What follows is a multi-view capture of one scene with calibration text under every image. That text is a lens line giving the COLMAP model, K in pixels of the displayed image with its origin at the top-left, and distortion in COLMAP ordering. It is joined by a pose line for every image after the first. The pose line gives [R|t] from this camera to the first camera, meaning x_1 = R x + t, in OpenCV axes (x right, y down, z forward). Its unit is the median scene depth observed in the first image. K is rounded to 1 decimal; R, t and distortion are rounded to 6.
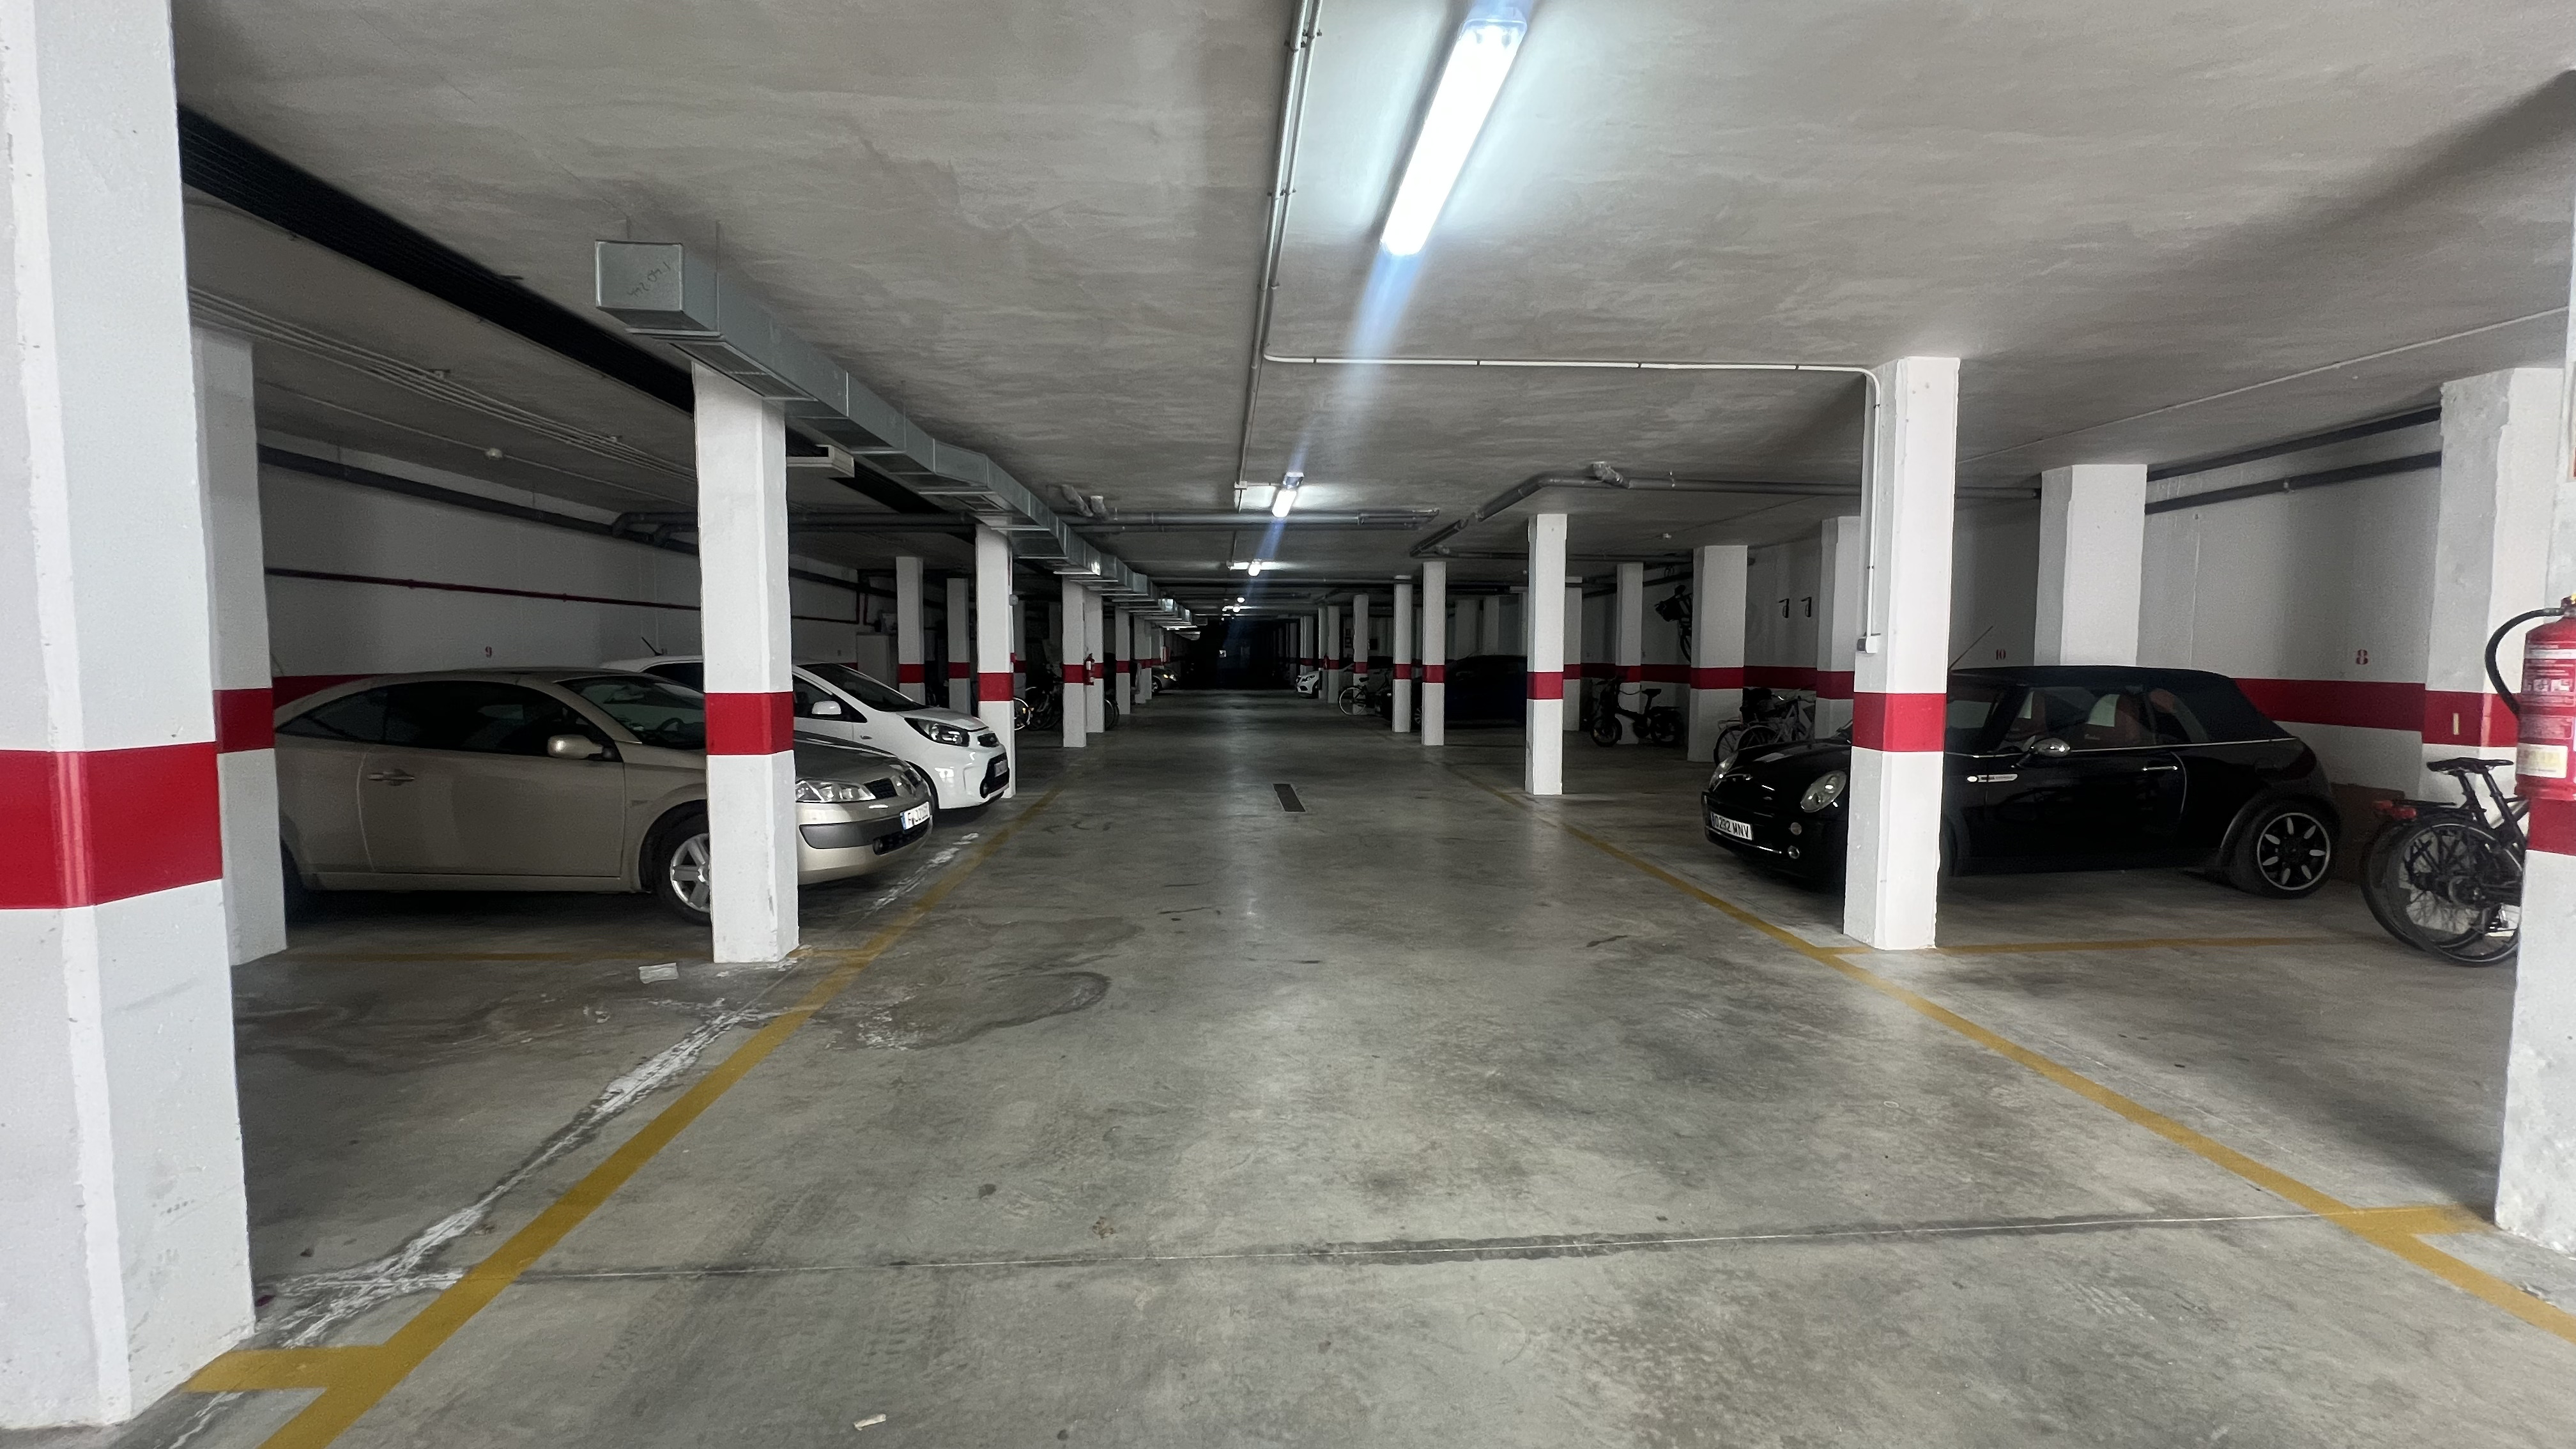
lens RADIAL K [[1036.9, 0, 1297.1], [0, 1036.9, 720.1], [0, 0, 1]] dist [-0.001507, -0.000597]
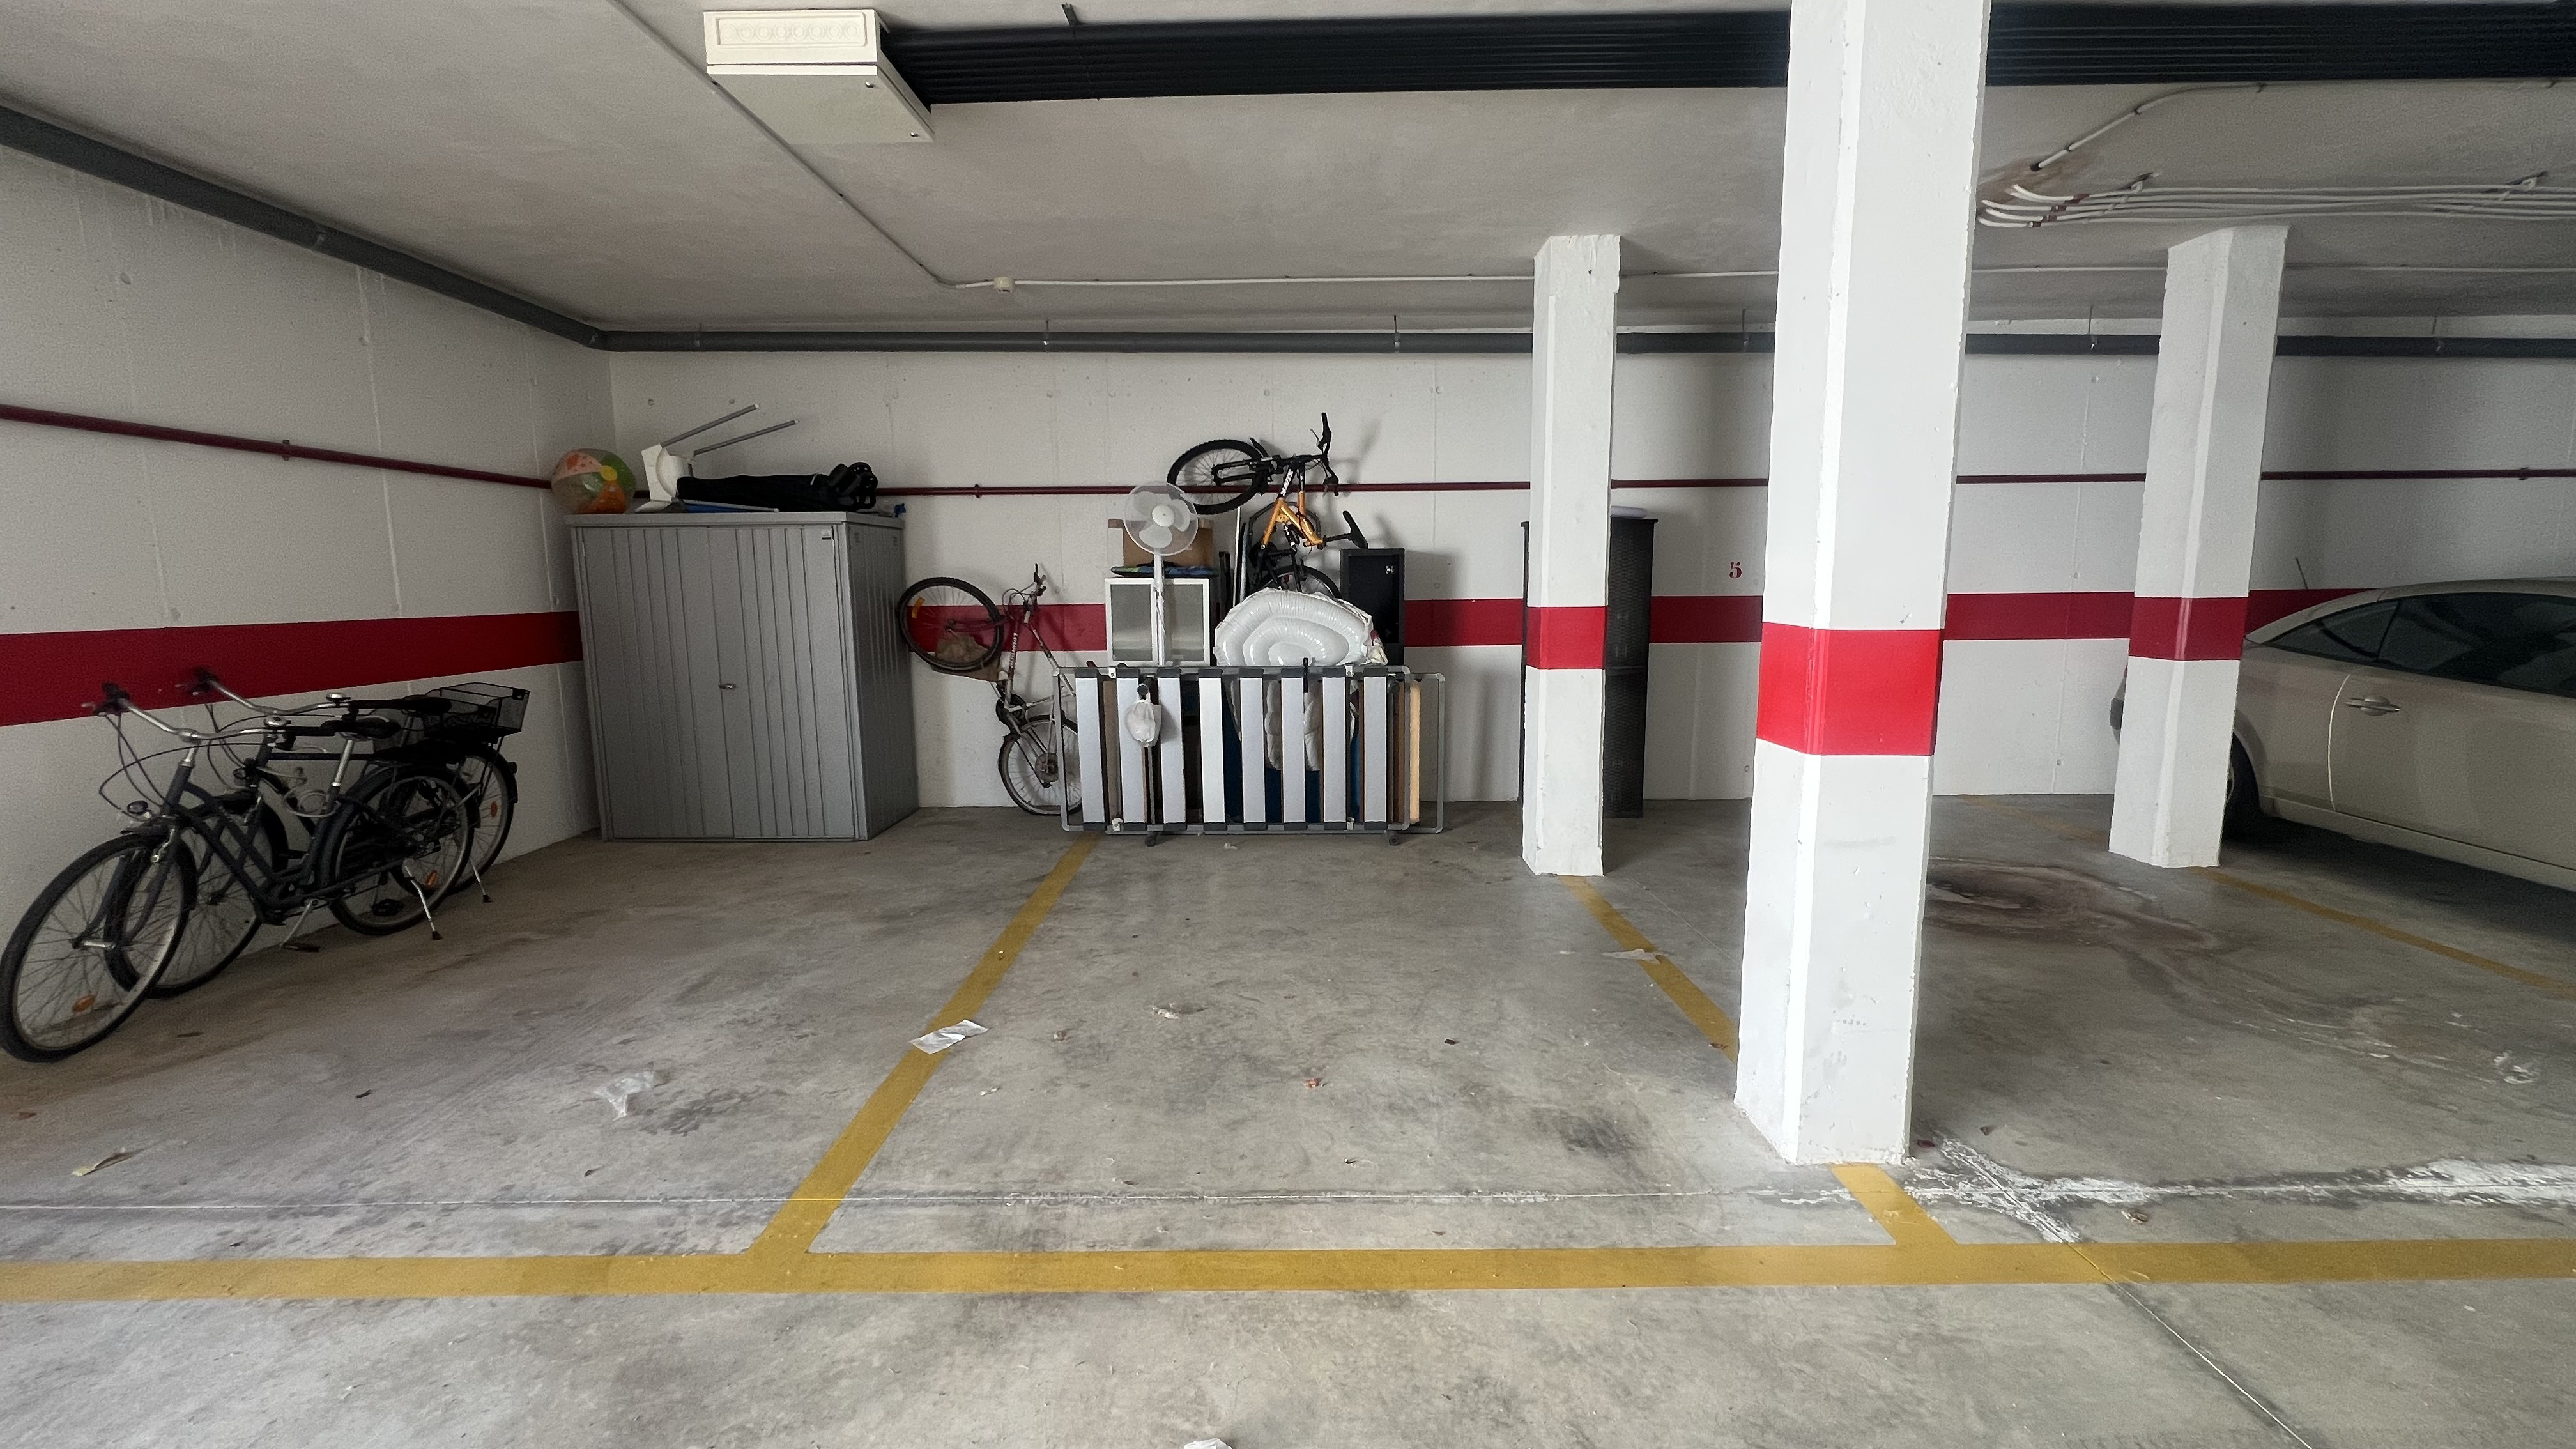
lens RADIAL K [[1036.9, 0, 1297.1], [0, 1036.9, 720.1], [0, 0, 1]] dist [-0.001507, -0.000597]
pose [[-0.083446, 0.126439, -0.988458, 0.075377], [-0.053909, 0.989893, 0.131173, 0.006196], [0.995053, 0.064232, -0.075787, 0.338379]]
